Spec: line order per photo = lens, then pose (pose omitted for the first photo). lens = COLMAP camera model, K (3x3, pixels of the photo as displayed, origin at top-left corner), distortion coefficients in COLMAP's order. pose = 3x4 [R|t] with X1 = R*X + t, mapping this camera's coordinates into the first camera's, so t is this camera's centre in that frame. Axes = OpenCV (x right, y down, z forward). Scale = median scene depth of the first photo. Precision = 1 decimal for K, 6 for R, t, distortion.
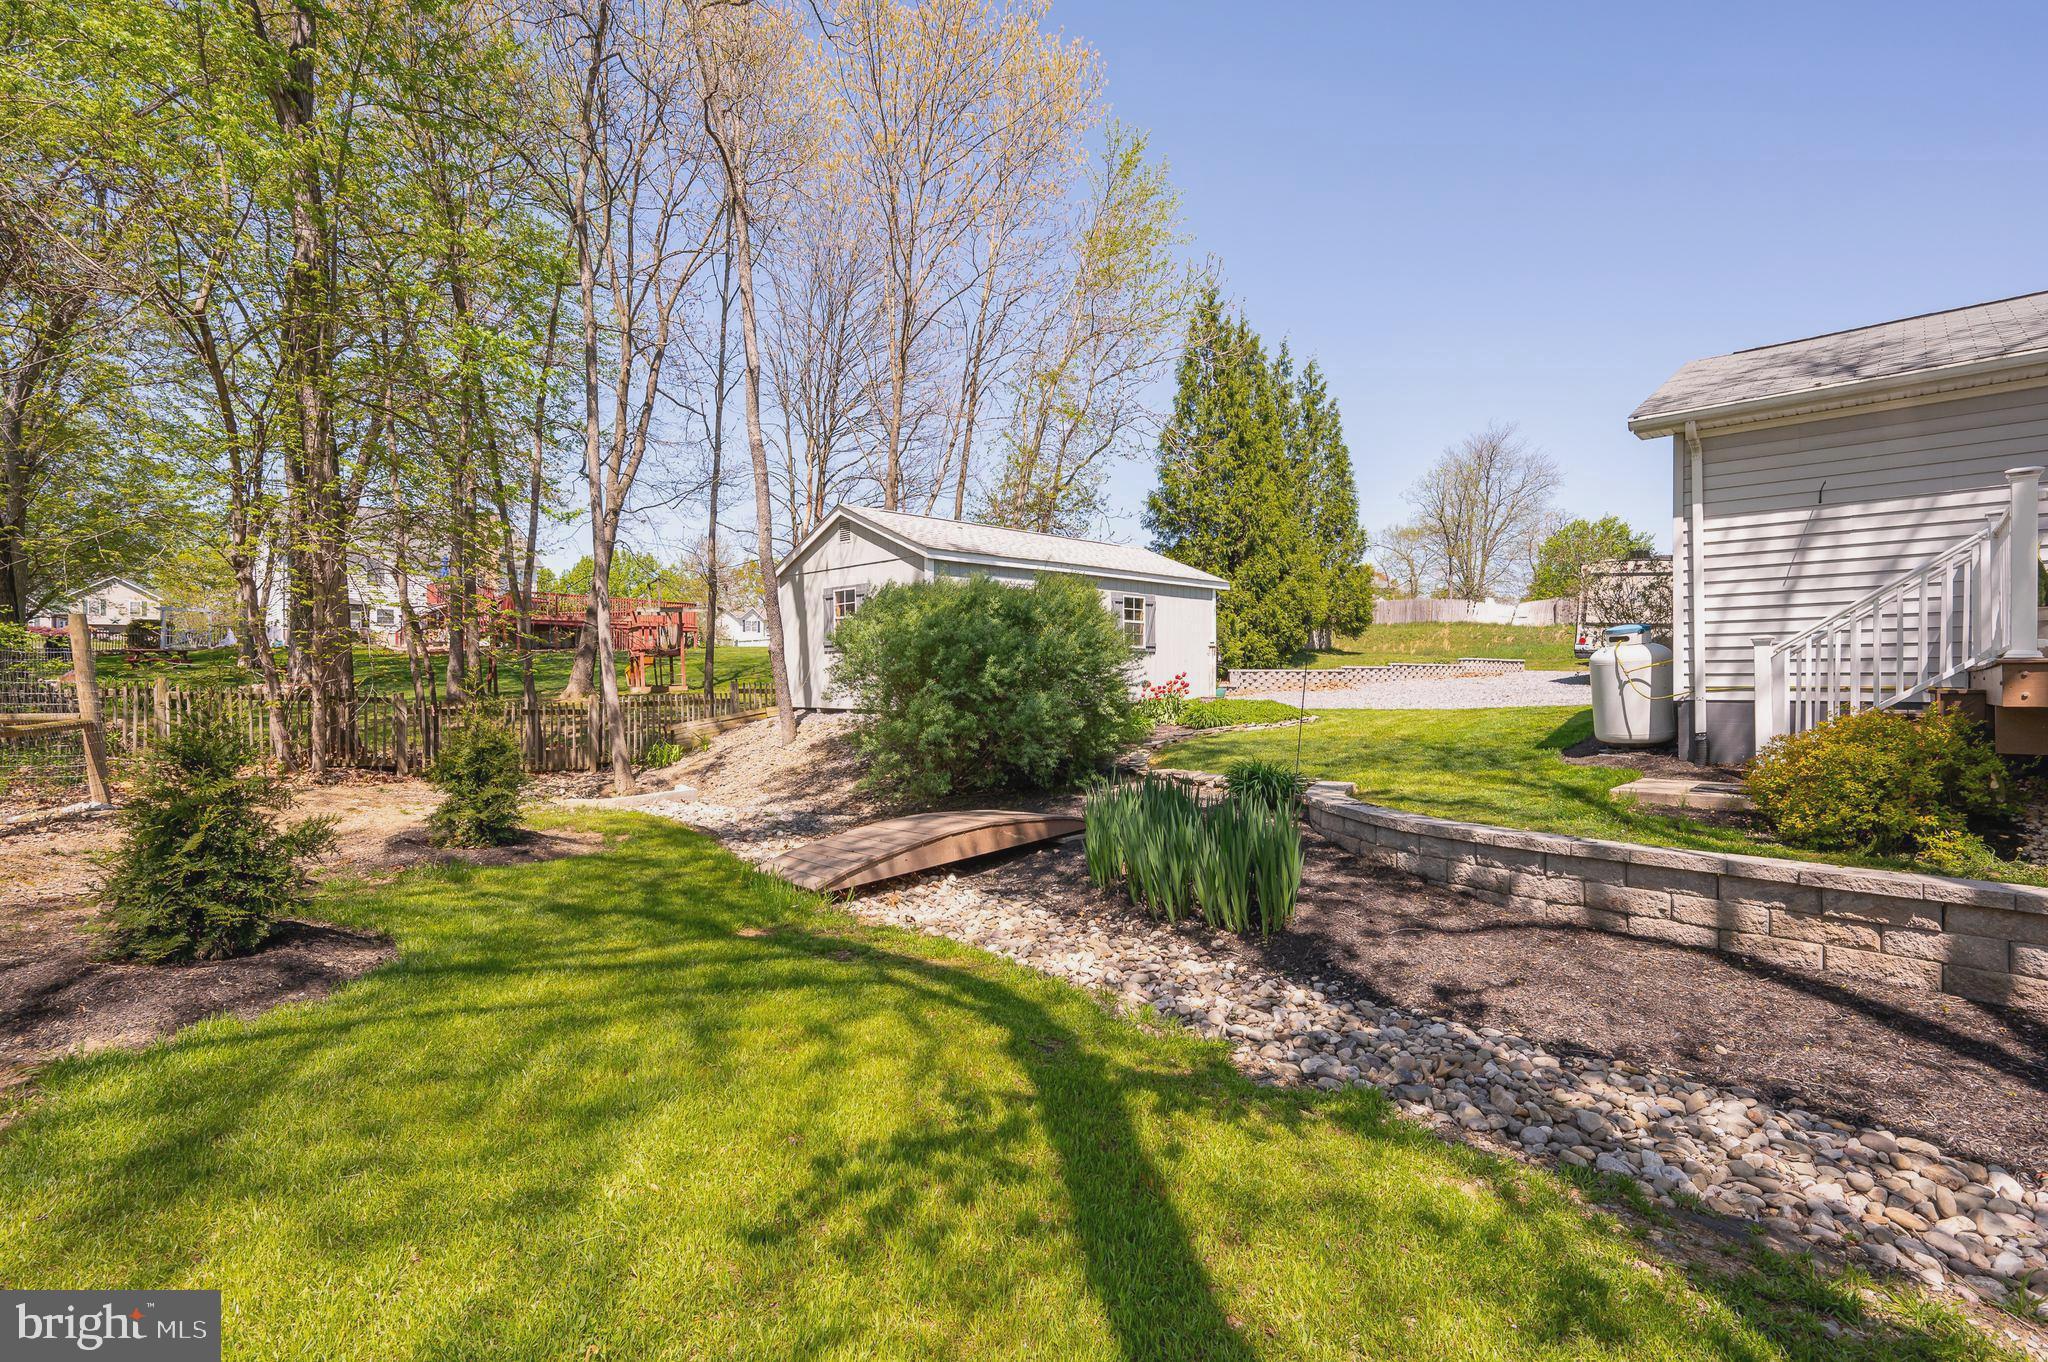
lens RADIAL K [[929.5, 0, 1031.1], [0, 929.5, 679.1], [0, 0, 1]] dist [0.000715, 0.000187]
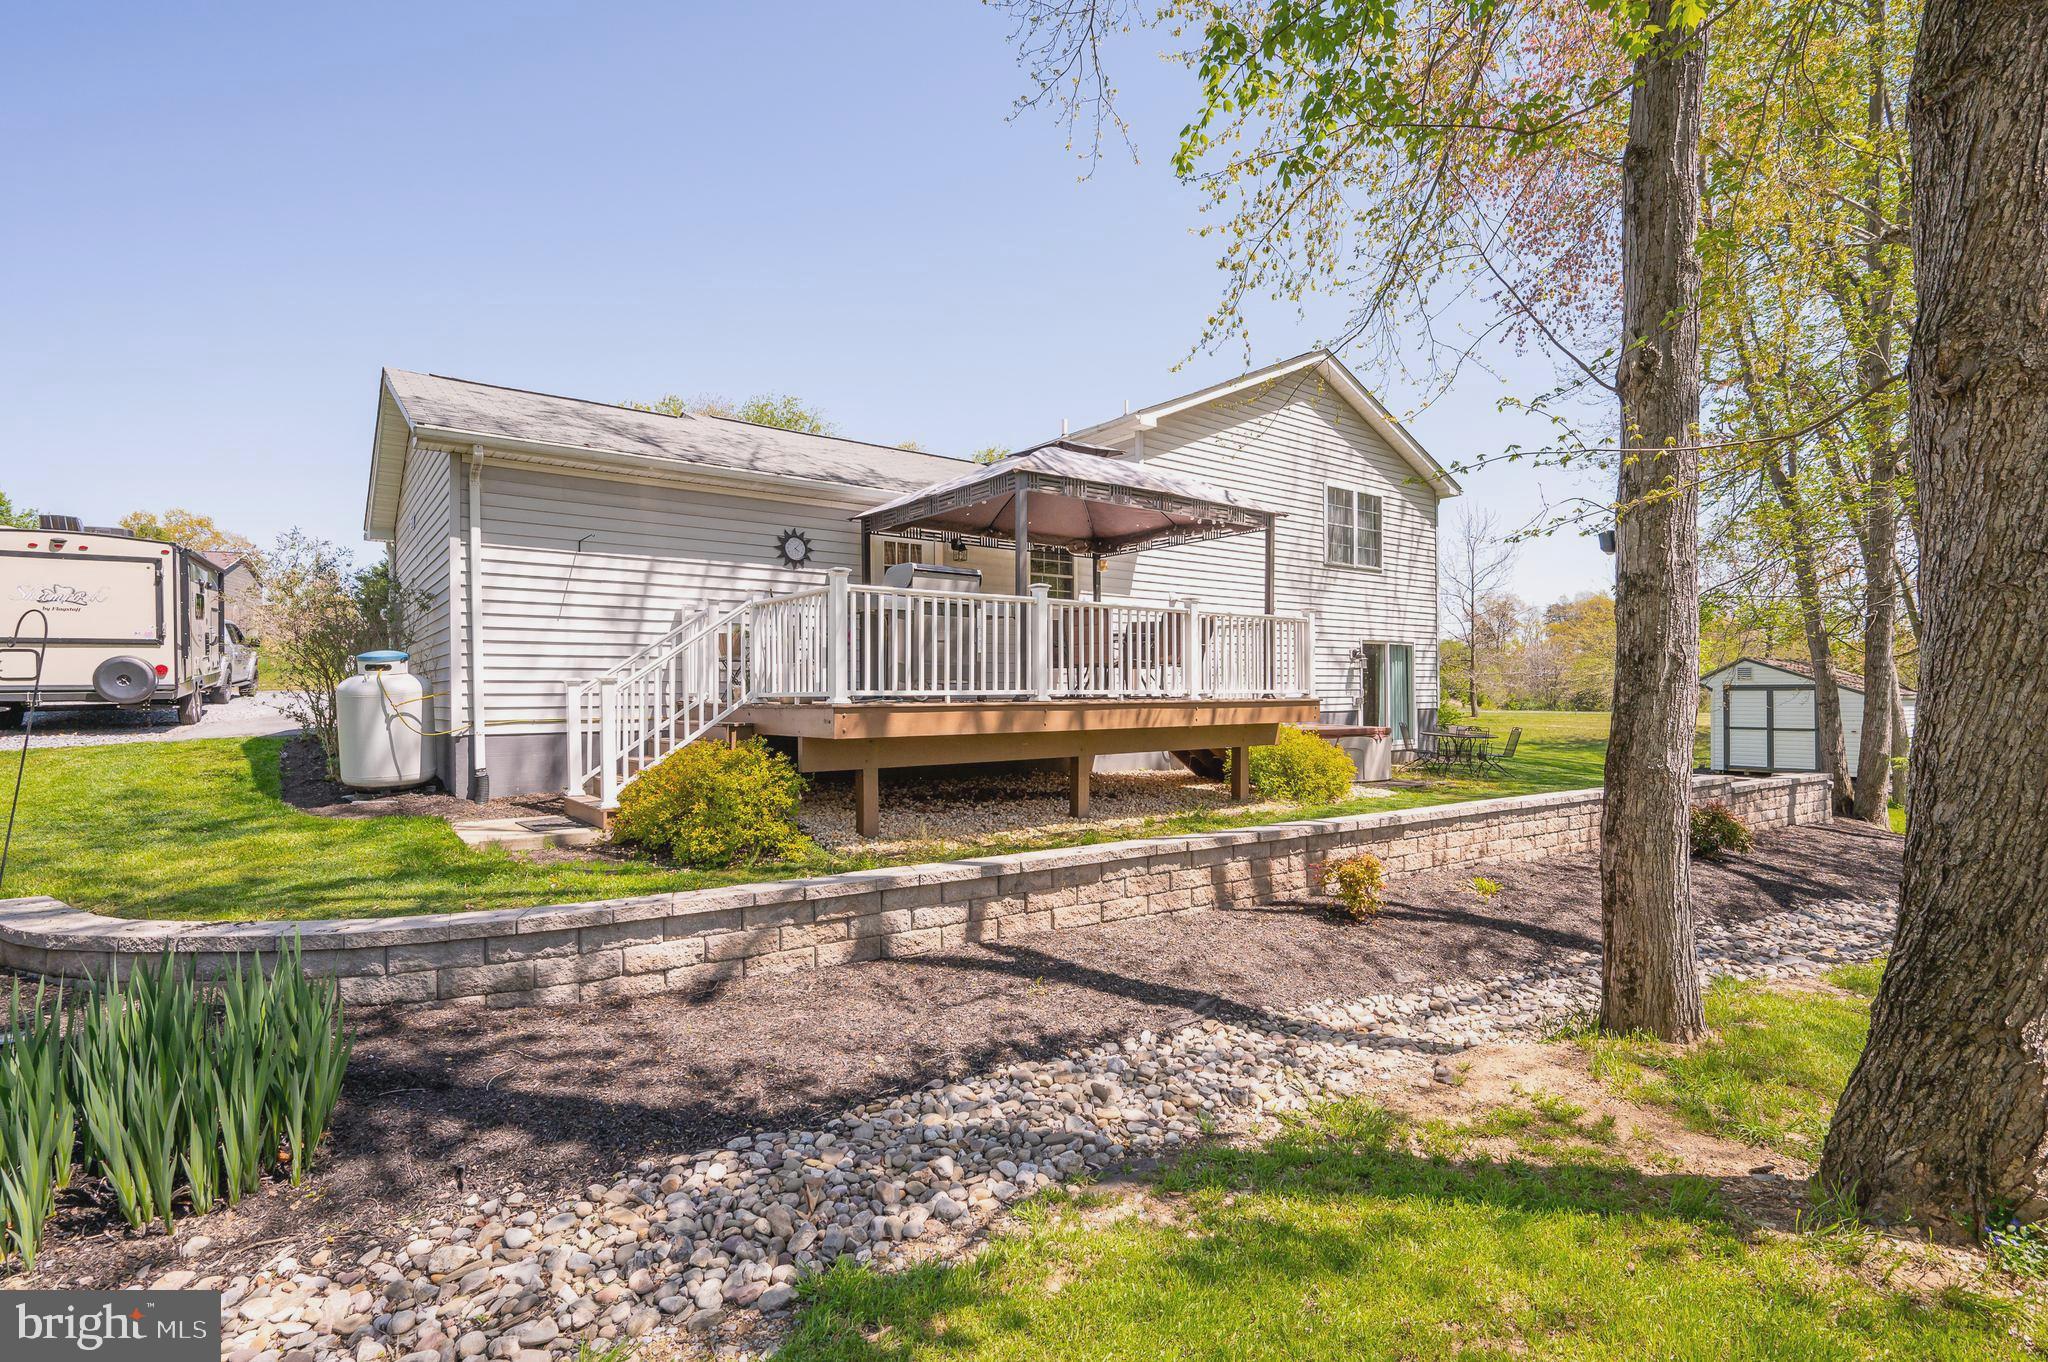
lens RADIAL K [[959.9, 0, 1017.3], [0, 959.9, 688.0], [0, 0, 1]] dist [0.000802, -0.000148]
pose [[0.164760, 0.003748, 0.986327, -0.063621], [-0.002180, 0.999992, -0.003435, -0.008607], [-0.986331, -0.001584, 0.164767, 0.103079]]
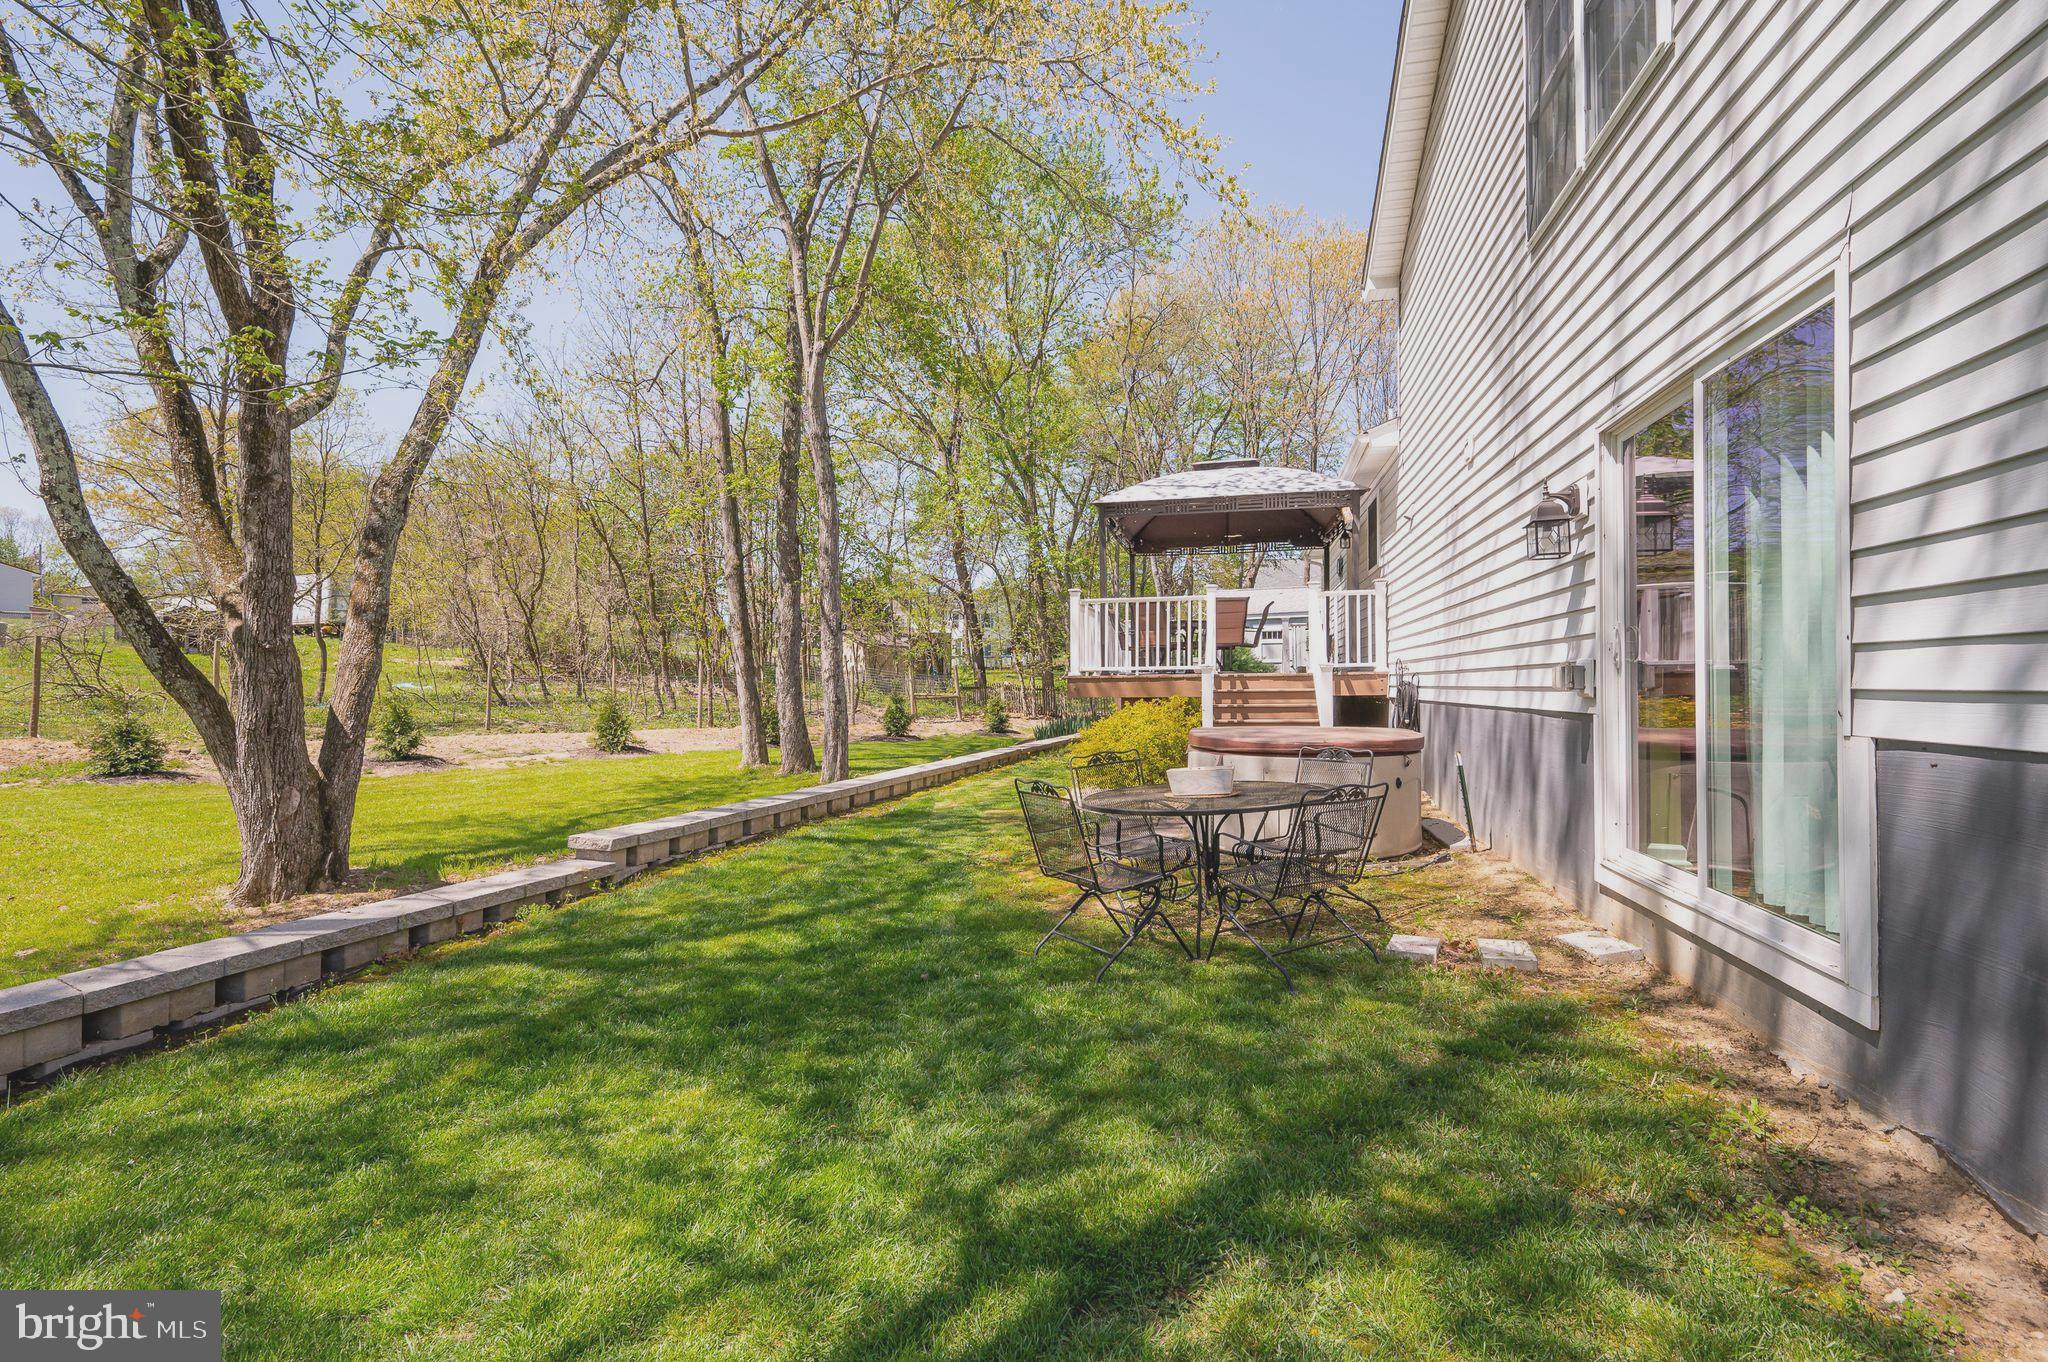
lens RADIAL K [[944.7, 0, 1029.5], [0, 944.7, 688.3], [0, 0, 1]] dist [0.001780, 0.000109]
pose [[0.521112, 0.002183, -0.853486, 0.771336], [0.009019, 0.999927, 0.008063, -0.002761], [0.853441, -0.011899, 0.521054, -0.213403]]
